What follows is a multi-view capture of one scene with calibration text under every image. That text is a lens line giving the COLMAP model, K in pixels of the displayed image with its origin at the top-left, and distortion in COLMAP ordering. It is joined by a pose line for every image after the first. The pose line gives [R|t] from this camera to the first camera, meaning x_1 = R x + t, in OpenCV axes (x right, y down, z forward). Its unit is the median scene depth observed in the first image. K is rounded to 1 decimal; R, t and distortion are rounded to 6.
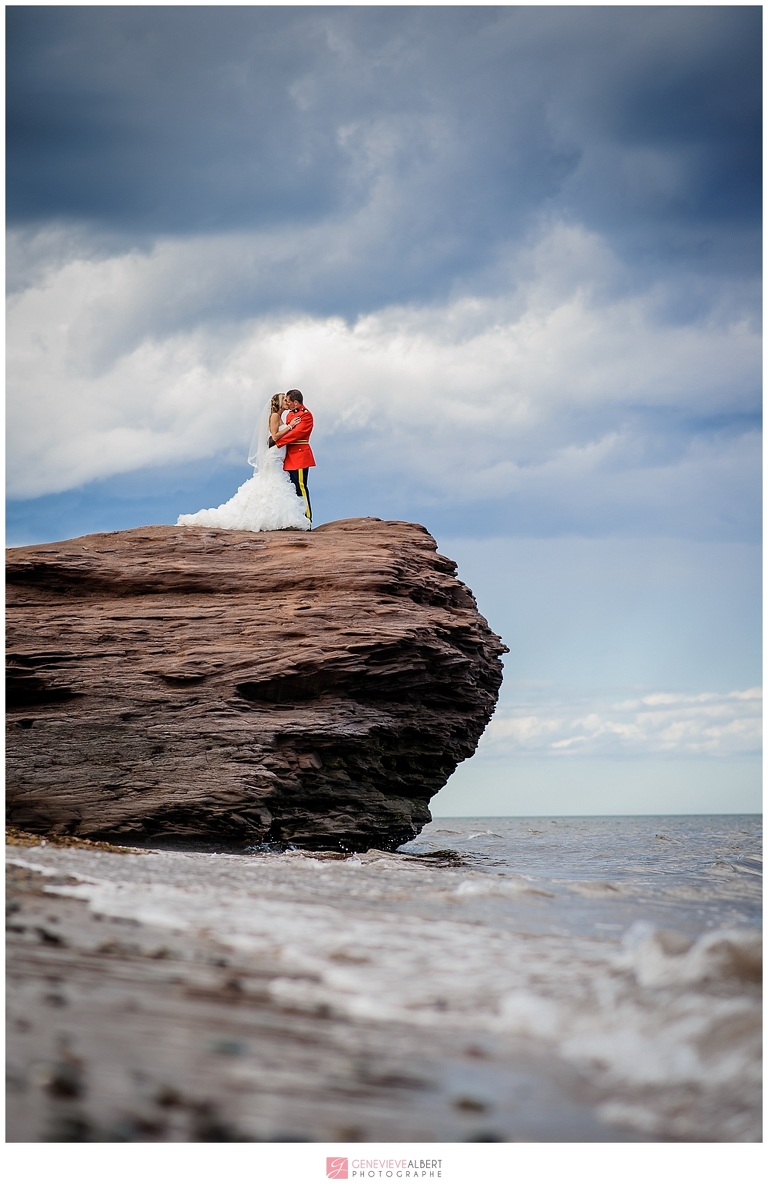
lens RADIAL K [[4652.8, 0, 528.8], [0, 4652.8, 570.2], [0, 0, 1]] dist [0.613770, 0.000000]
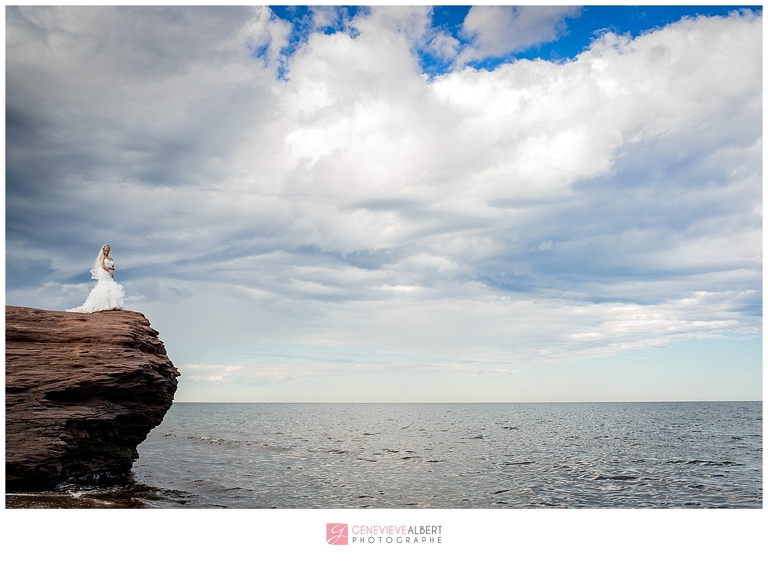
lens RADIAL K [[779.4, 0, 394.5], [0, 779.4, 266.0], [0, 0, 1]] dist [-0.017256, 0.000000]
pose [[0.912882, 0.084742, 0.399332, -0.062972], [-0.050443, 0.994136, -0.095650, -0.003260], [-0.405096, 0.067174, 0.911803, 0.646824]]
